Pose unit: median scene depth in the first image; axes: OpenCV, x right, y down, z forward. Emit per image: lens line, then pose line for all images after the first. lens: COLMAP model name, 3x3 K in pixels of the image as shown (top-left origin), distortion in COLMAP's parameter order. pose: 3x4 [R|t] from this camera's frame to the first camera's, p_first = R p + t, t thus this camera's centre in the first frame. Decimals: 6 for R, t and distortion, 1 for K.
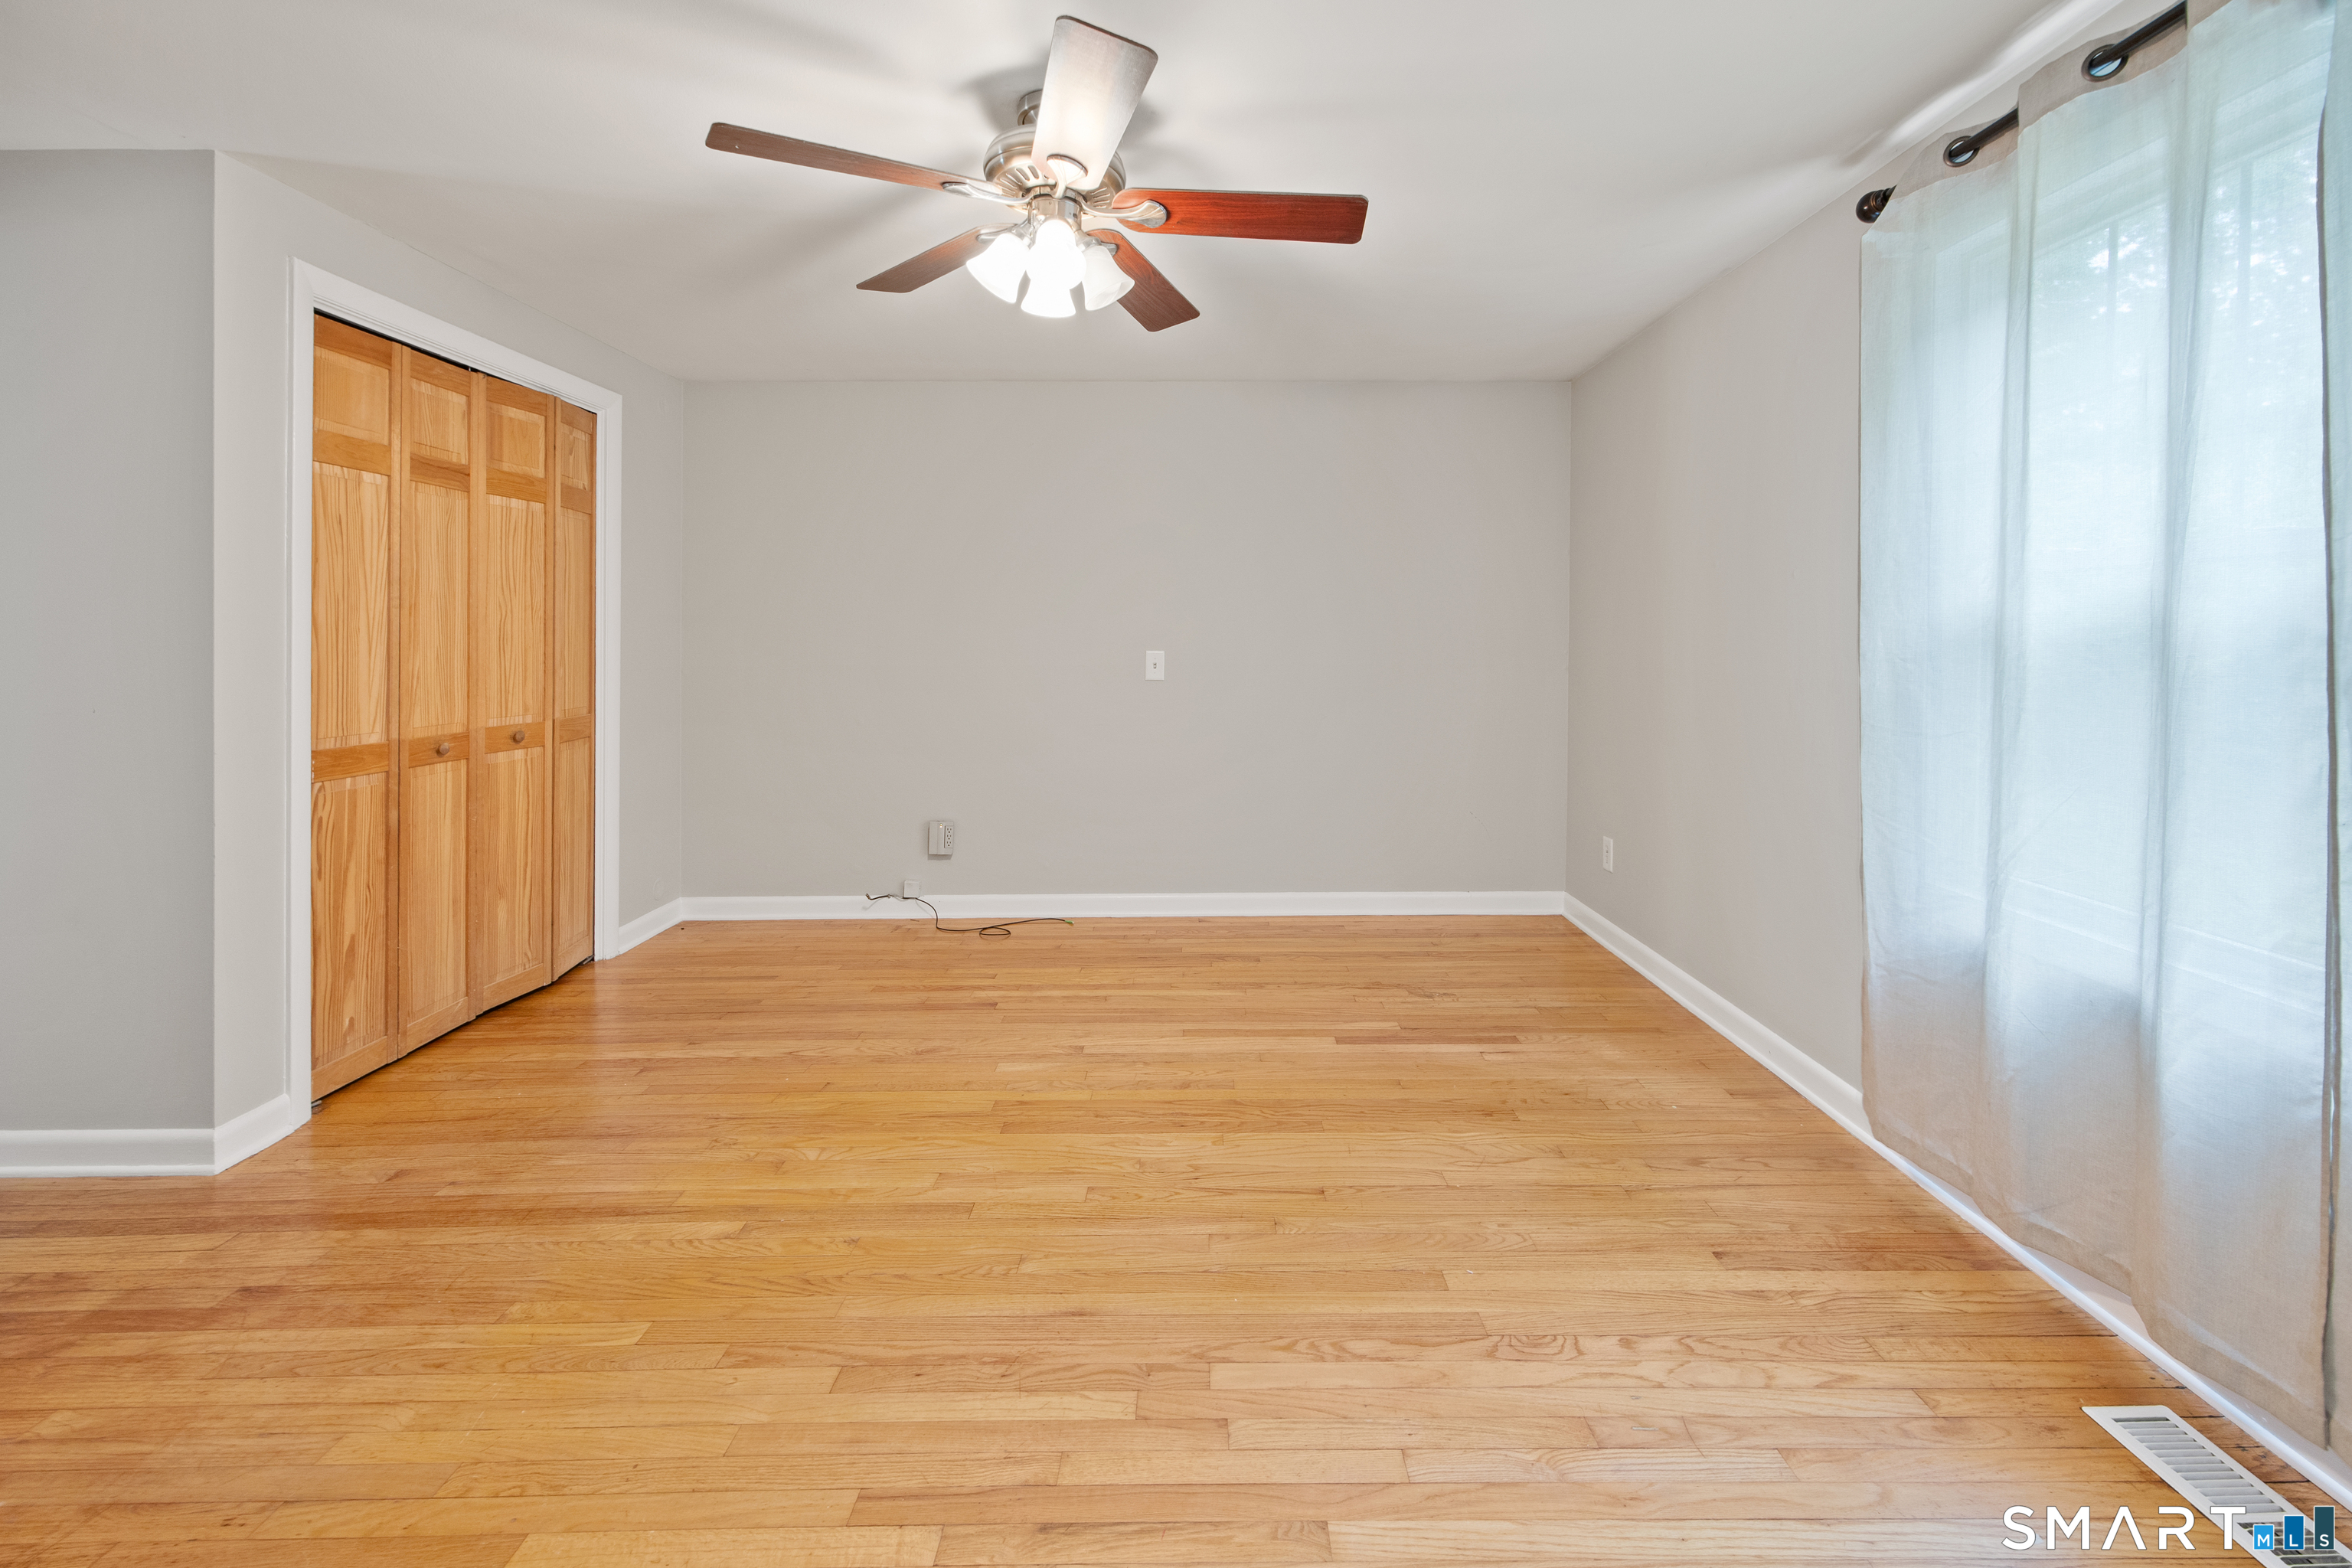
lens RADIAL K [[928.6, 0, 1213.2], [0, 928.6, 758.7], [0, 0, 1]] dist [0.000006, 0.000020]
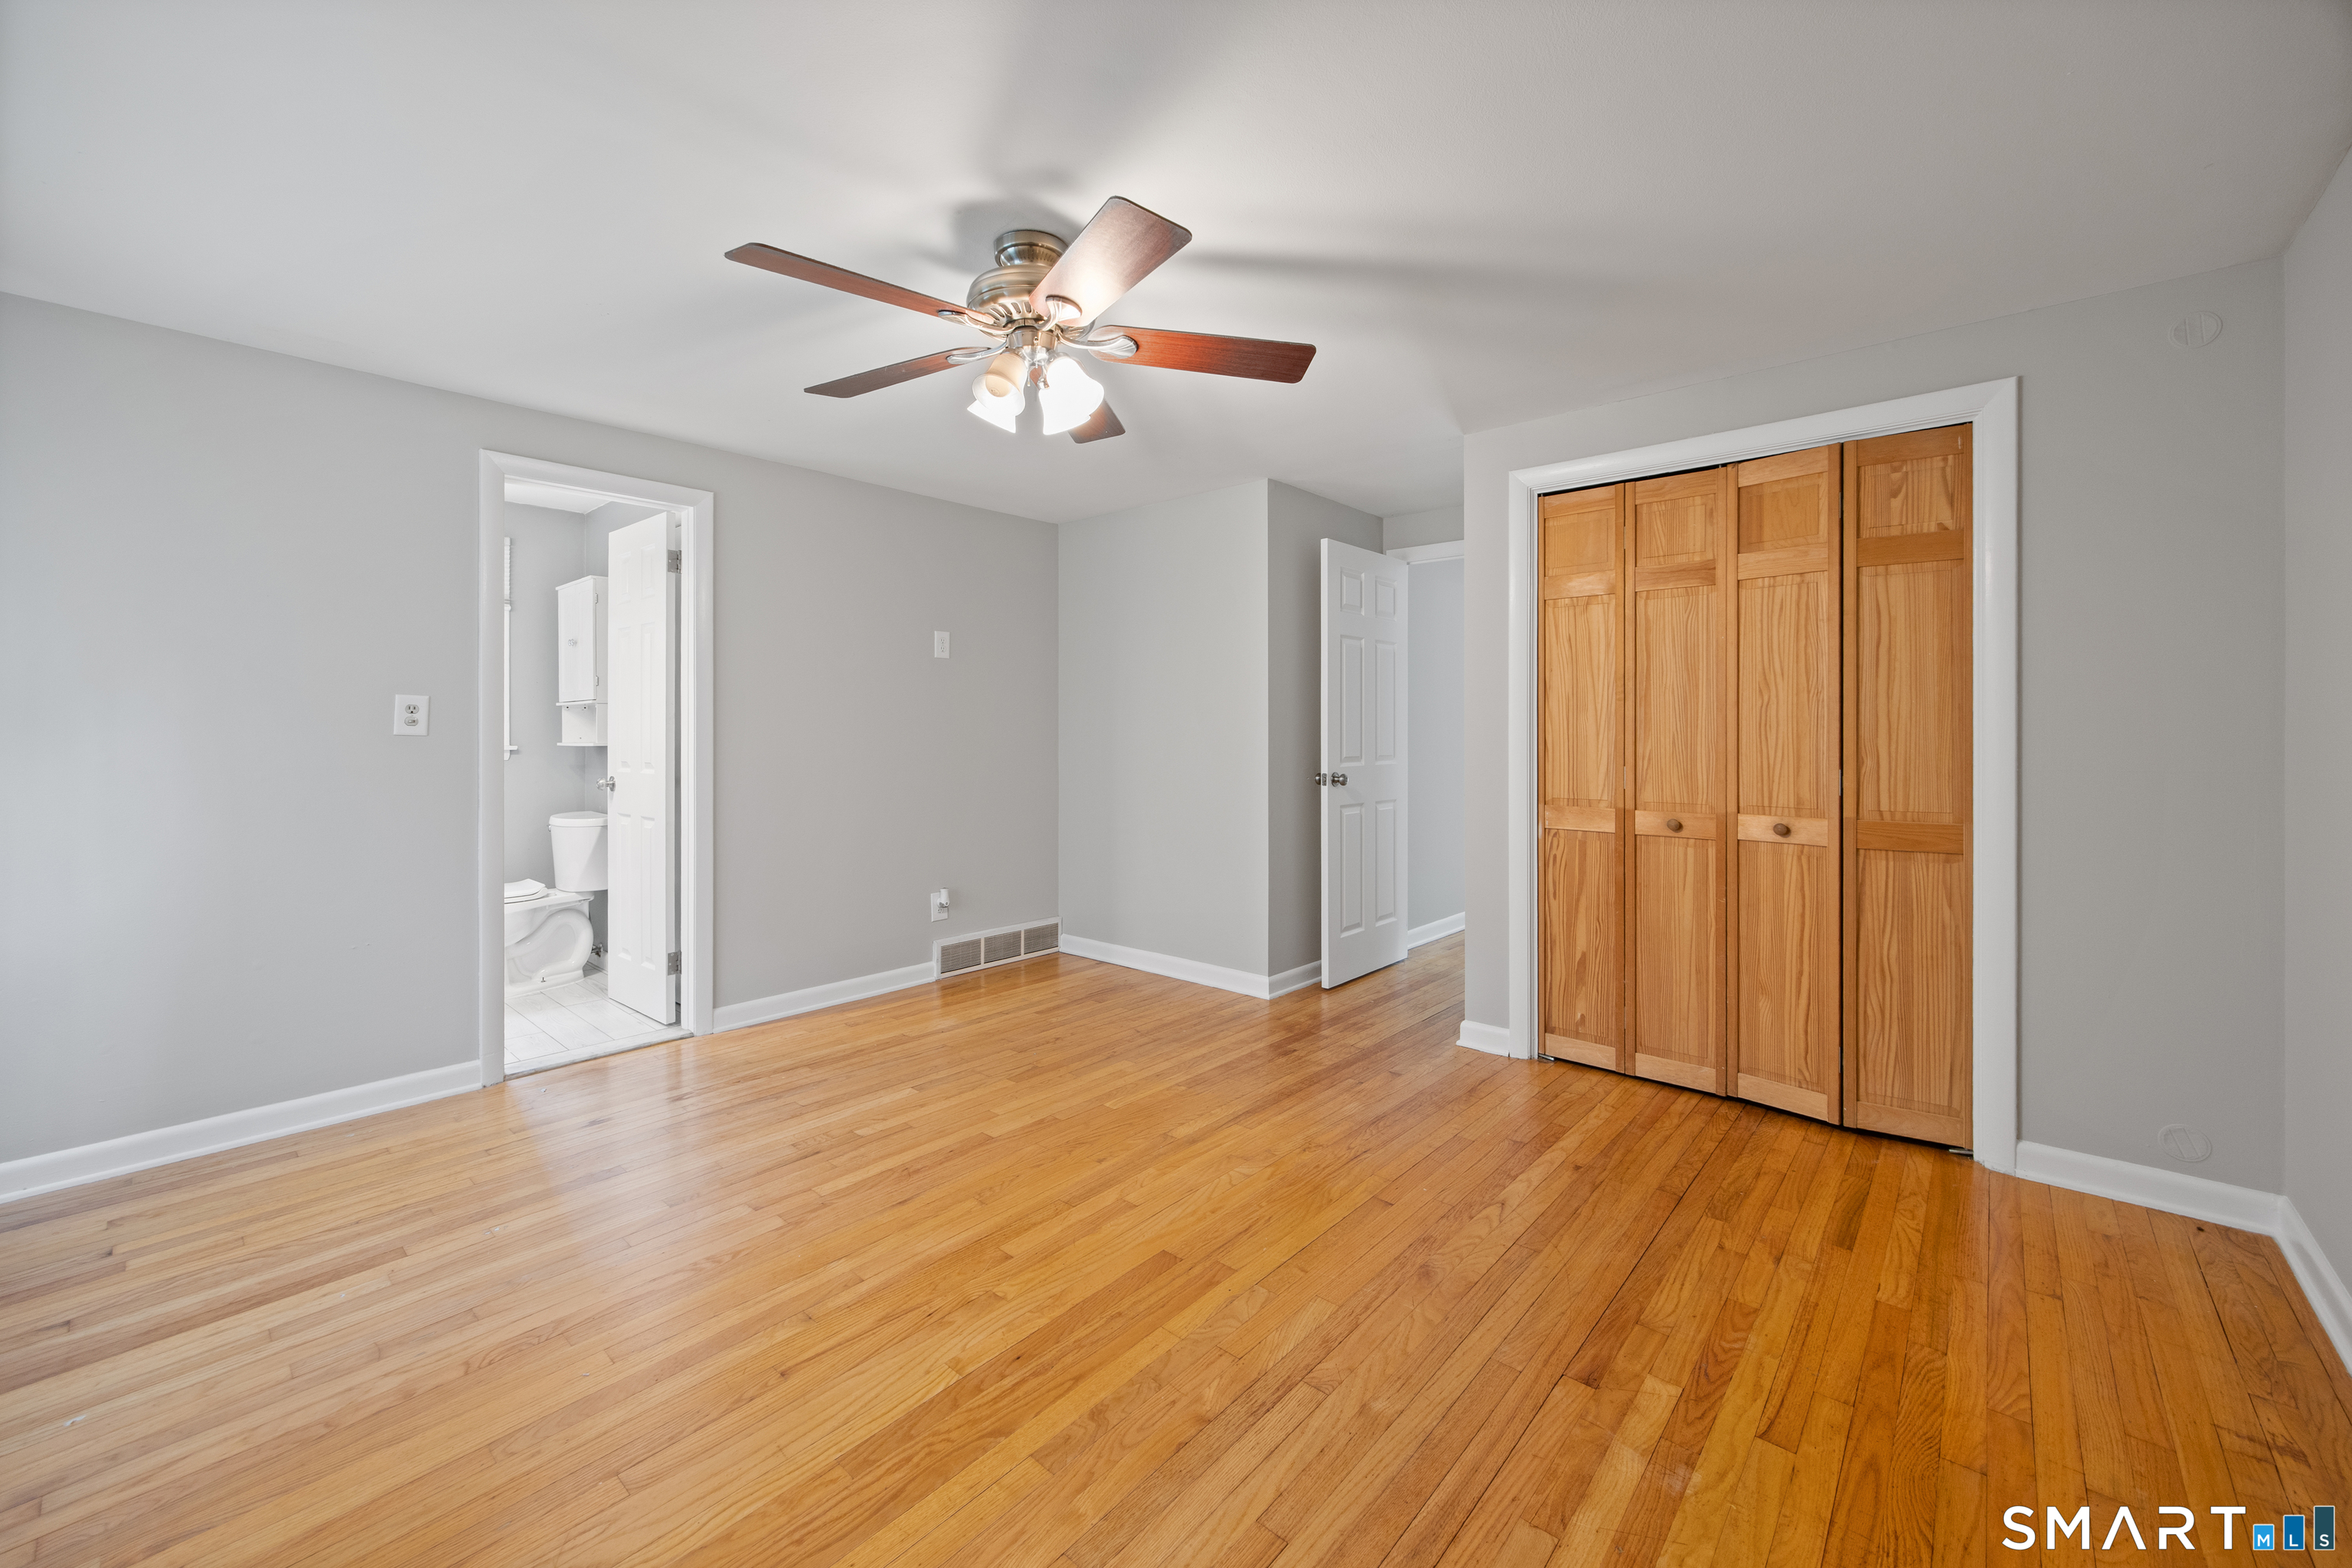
lens RADIAL K [[928.6, 0, 1213.2], [0, 928.6, 758.7], [0, 0, 1]] dist [0.000006, 0.000020]
pose [[-0.643033, 0.030516, -0.765231, 0.414808], [-0.093036, 0.988693, 0.117607, -0.191538], [0.760167, 0.146819, -0.632922, 1.458683]]
